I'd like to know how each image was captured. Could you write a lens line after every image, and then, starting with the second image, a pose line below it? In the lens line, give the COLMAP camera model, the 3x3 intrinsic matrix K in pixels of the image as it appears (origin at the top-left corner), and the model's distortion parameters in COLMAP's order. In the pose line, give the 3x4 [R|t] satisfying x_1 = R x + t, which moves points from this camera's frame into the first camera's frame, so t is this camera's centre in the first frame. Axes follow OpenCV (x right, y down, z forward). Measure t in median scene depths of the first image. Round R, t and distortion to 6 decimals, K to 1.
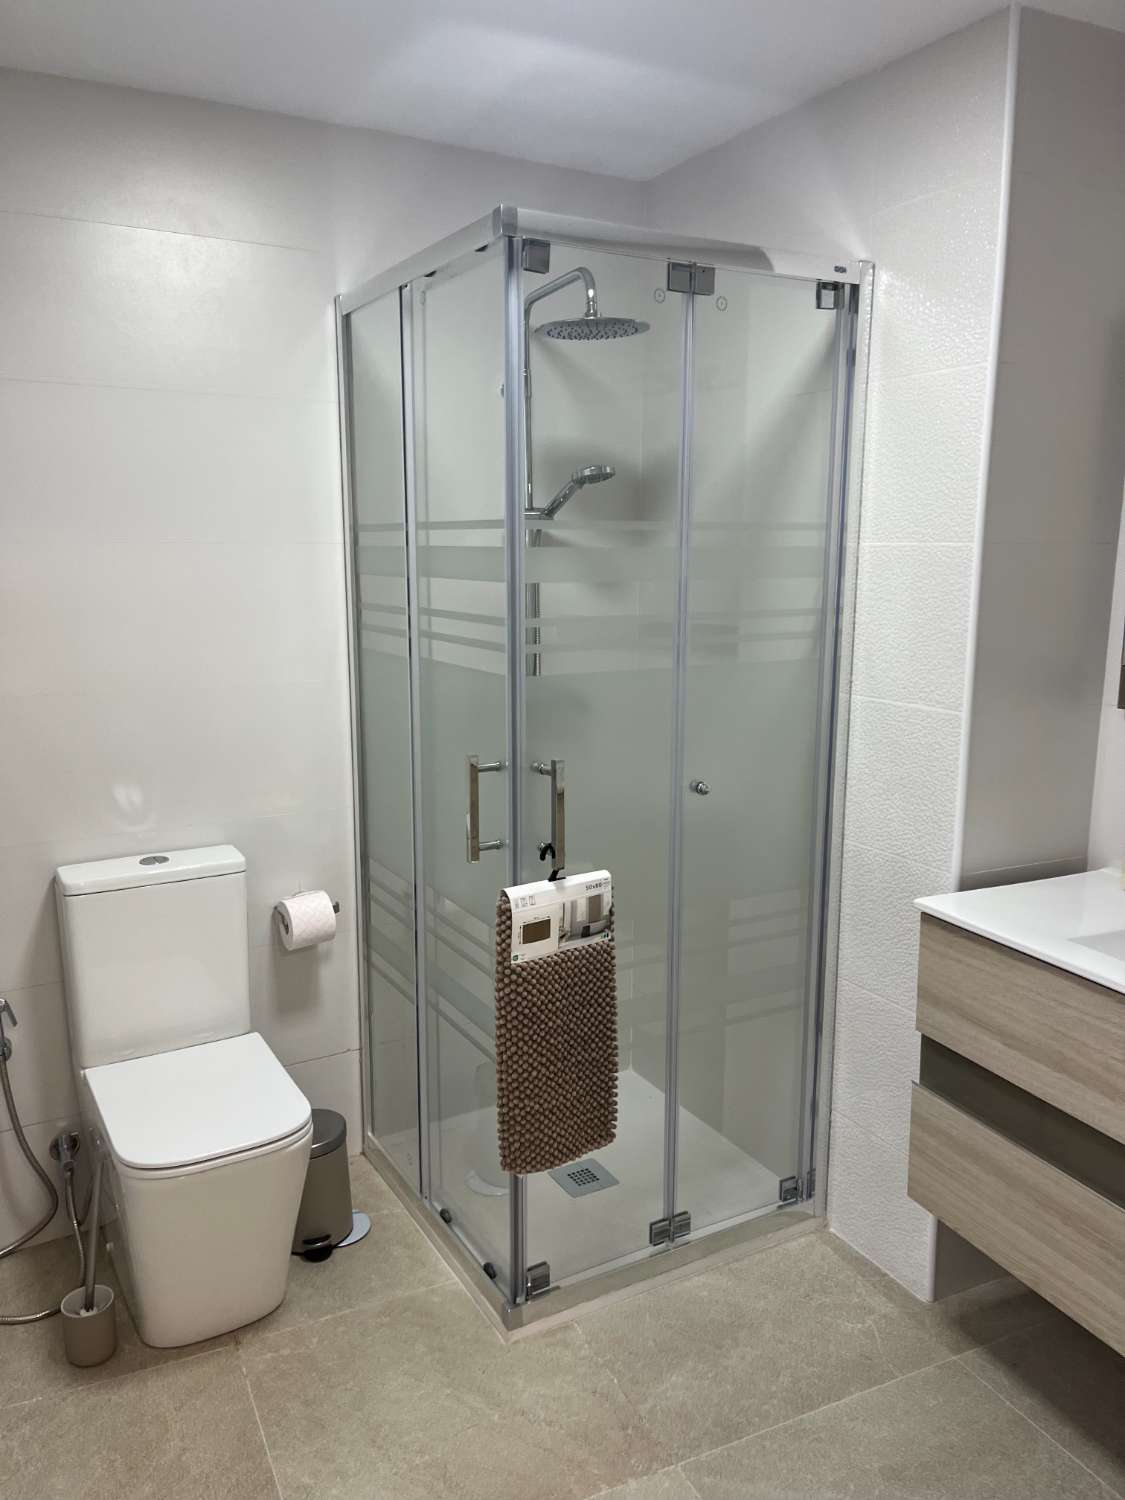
lens RADIAL K [[1137.3, 0, 559.9], [0, 1137.3, 756.5], [0, 0, 1]] dist [0.066398, -0.085905]
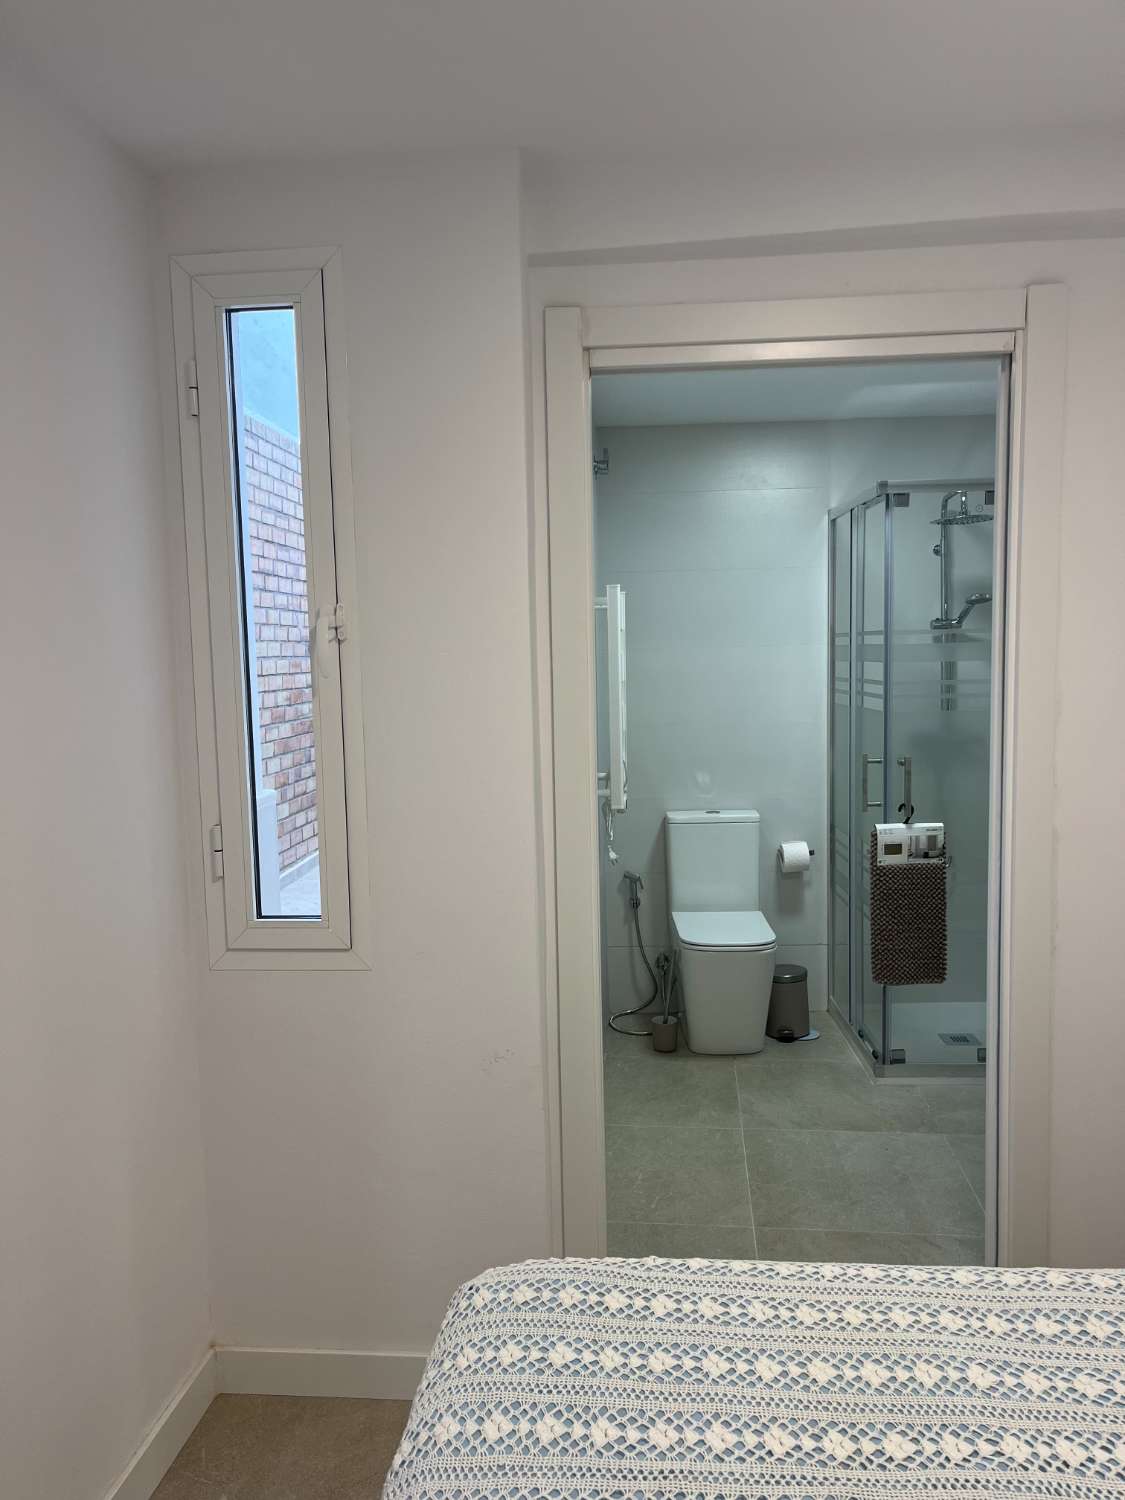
lens RADIAL K [[1137.3, 0, 561.9], [0, 1137.3, 750.4], [0, 0, 1]] dist [0.066398, -0.085905]
pose [[0.853289, 0.027684, -0.520702, 0.438323], [-0.074359, 0.994844, -0.068961, 0.147233], [0.516108, 0.097563, 0.850949, -0.793312]]
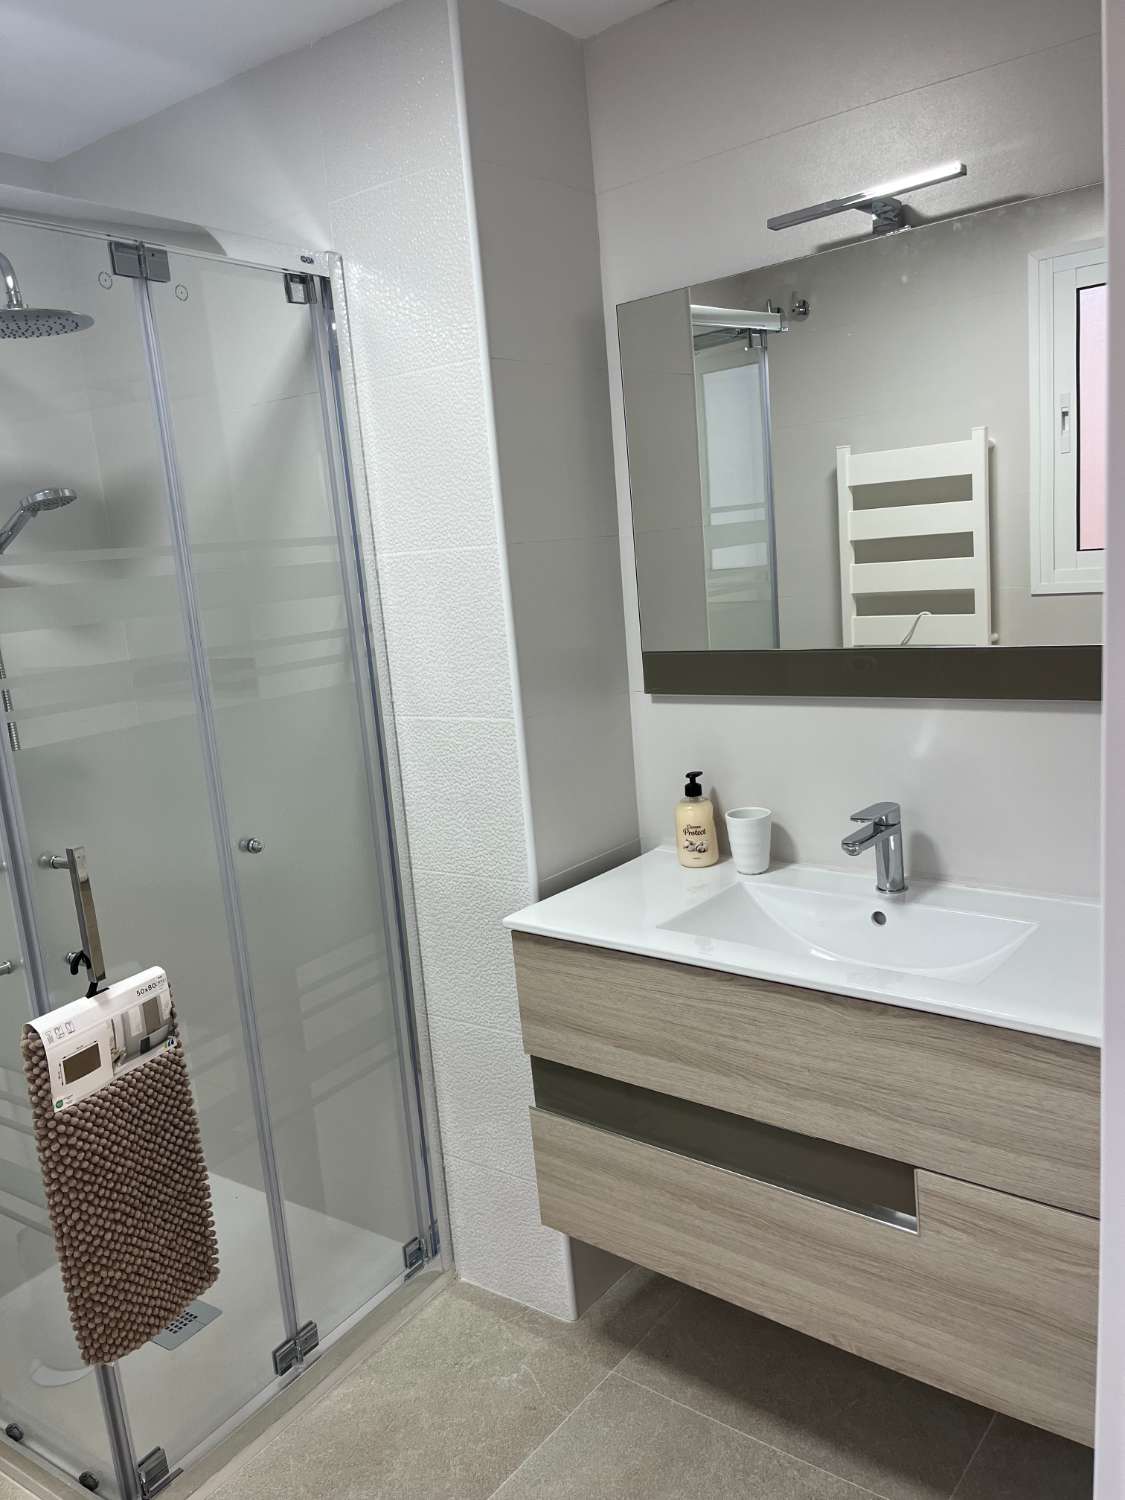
lens RADIAL K [[1137.3, 0, 560.8], [0, 1137.3, 762.7], [0, 0, 1]] dist [0.066398, -0.085905]
pose [[0.893498, -0.158895, 0.420016, -0.023310], [0.165366, 0.986004, 0.021229, -0.014835], [-0.417511, 0.050488, 0.907268, 0.104899]]
